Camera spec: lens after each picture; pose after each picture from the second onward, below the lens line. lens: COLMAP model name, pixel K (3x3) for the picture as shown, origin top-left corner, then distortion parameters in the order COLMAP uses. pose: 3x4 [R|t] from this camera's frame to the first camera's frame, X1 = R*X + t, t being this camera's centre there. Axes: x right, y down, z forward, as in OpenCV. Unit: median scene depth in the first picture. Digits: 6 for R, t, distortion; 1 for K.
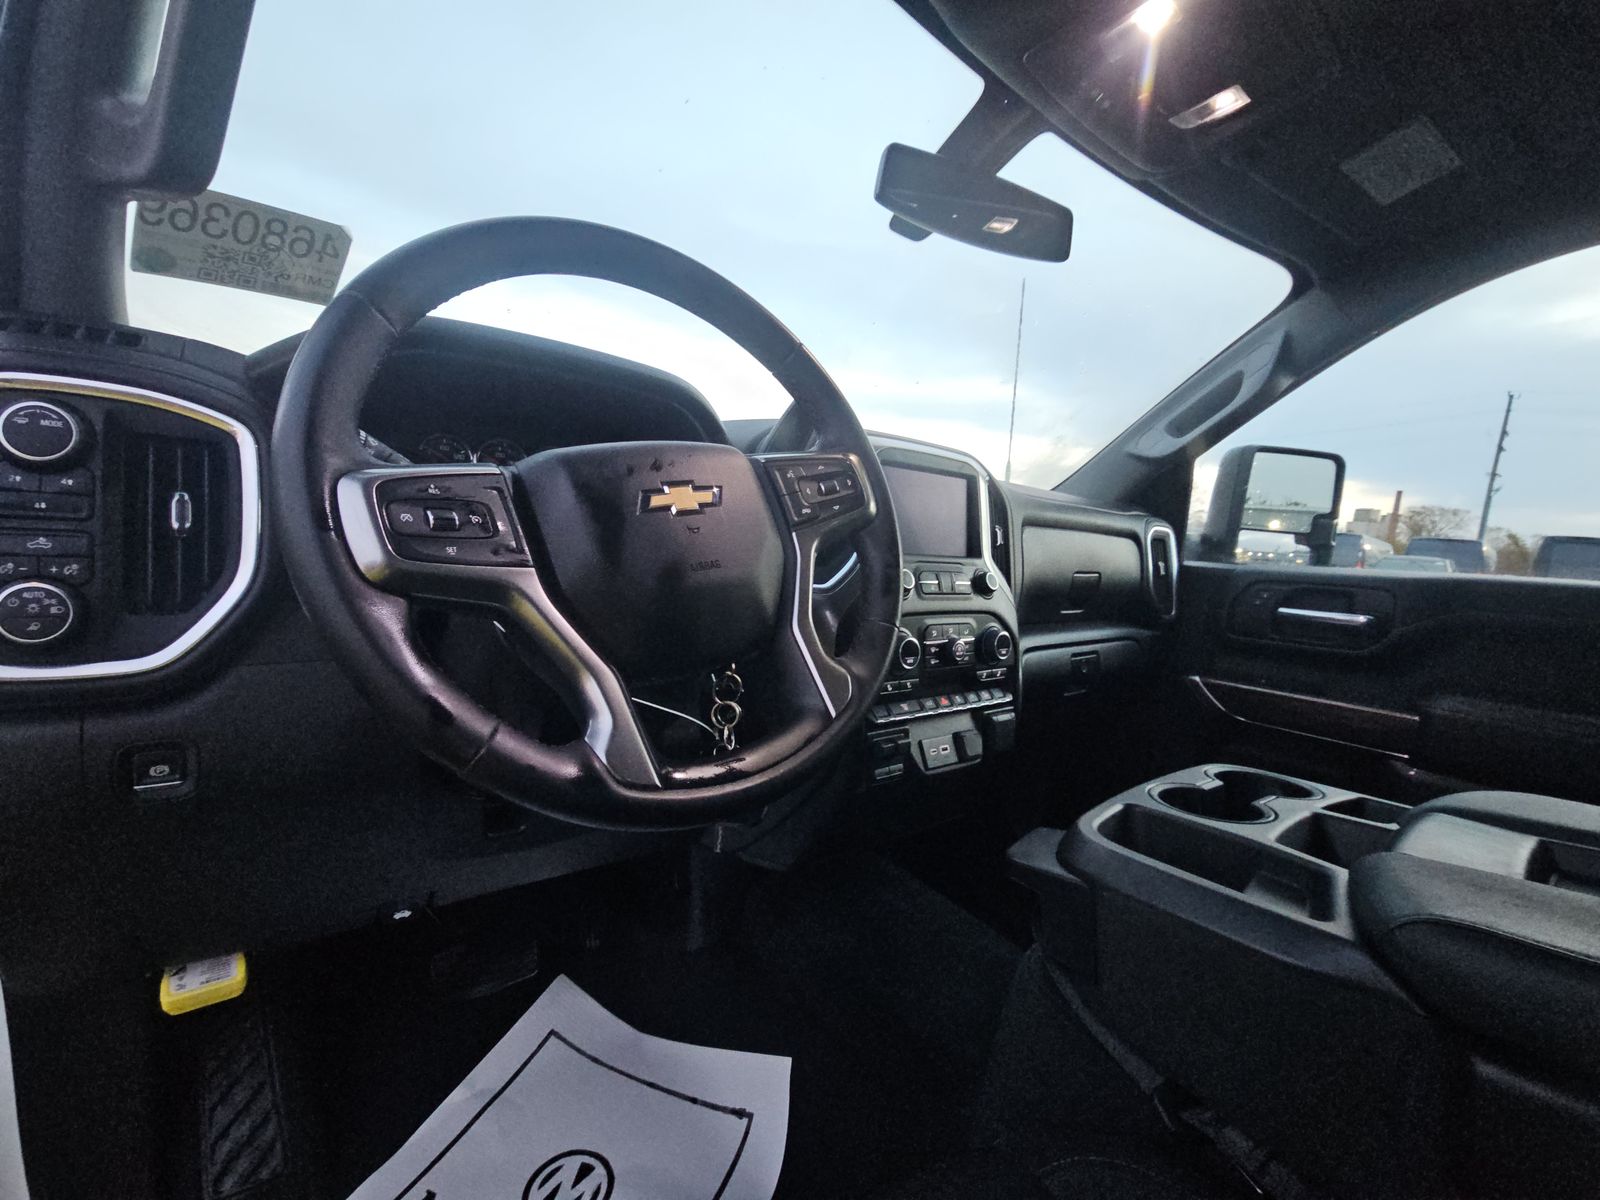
lens RADIAL K [[735.0, 0, 800.0], [0, 735.0, 600.0], [0, 0, 1]] dist [0.000309, 0.000219]
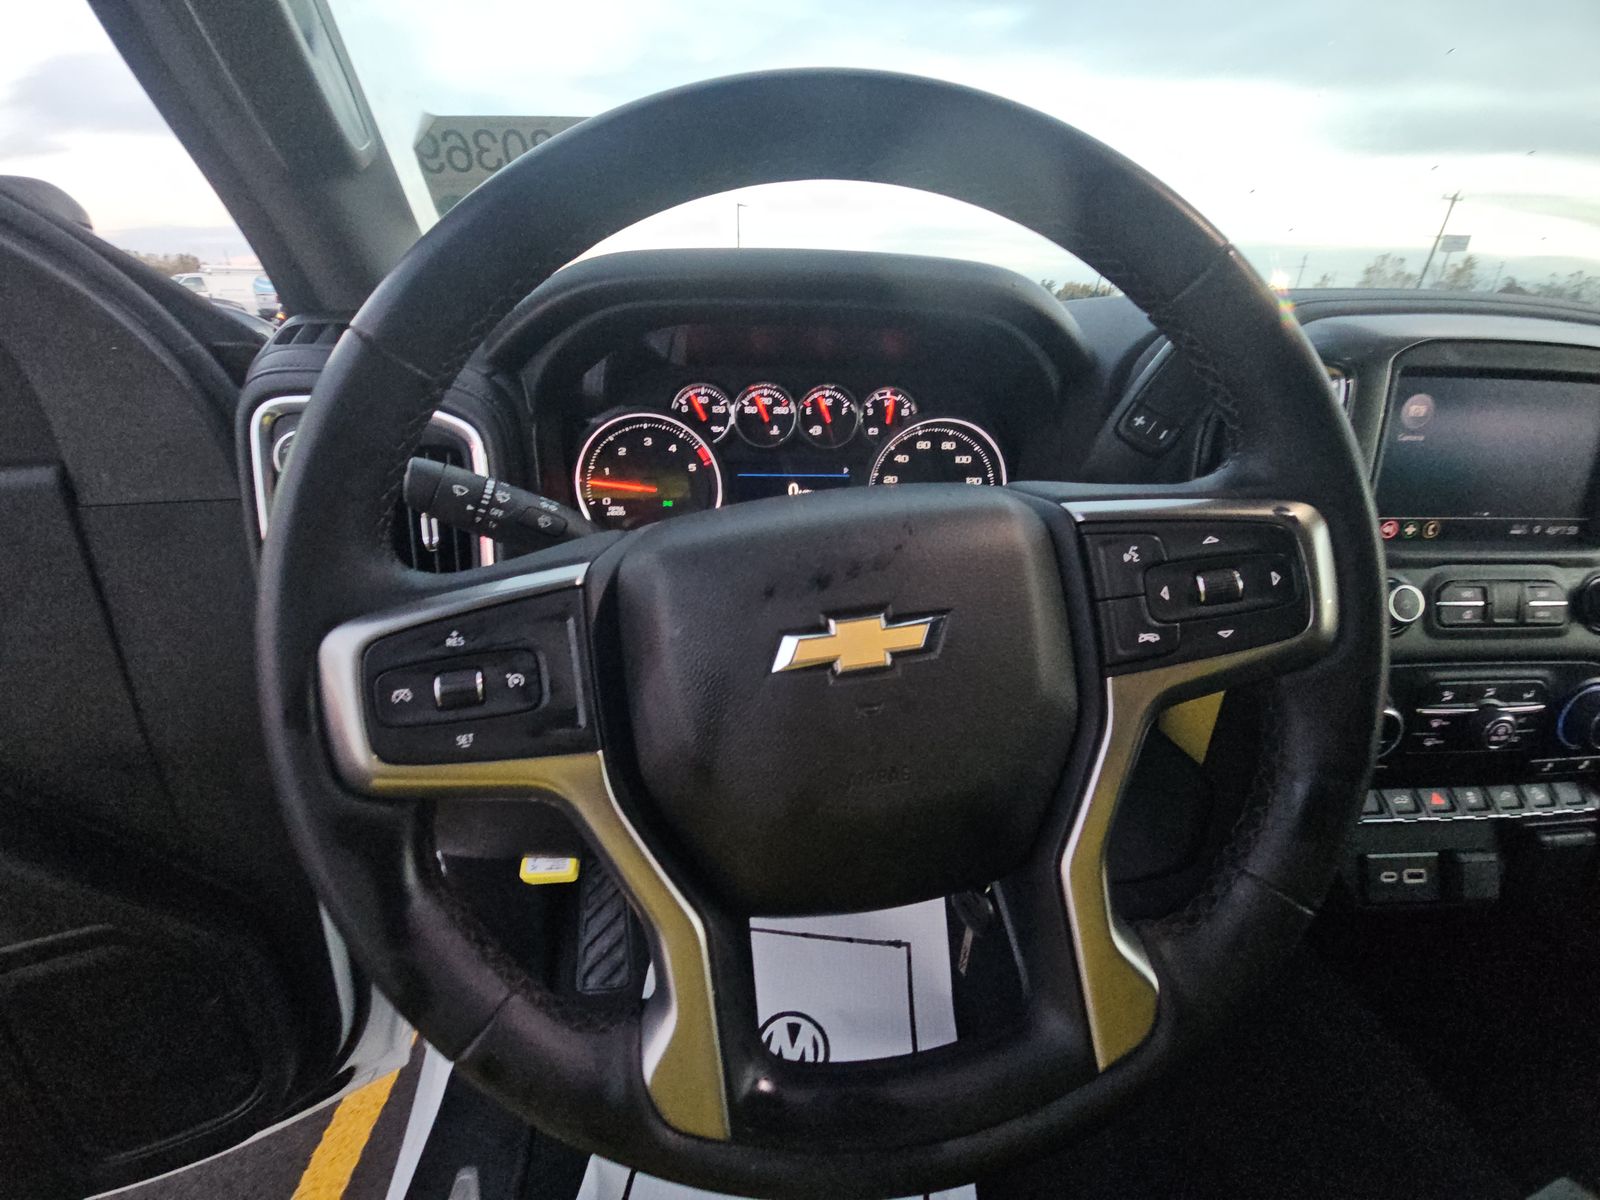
lens RADIAL K [[648.8, 0, 800.0], [0, 648.8, 600.0], [0, 0, 1]] dist [0.028932, 0.000082]
pose [[0.827994, 0.181878, -0.530420, 0.033829], [-0.035626, 0.961087, 0.273937, -0.201073], [0.559604, -0.207922, 0.802255, 0.404738]]
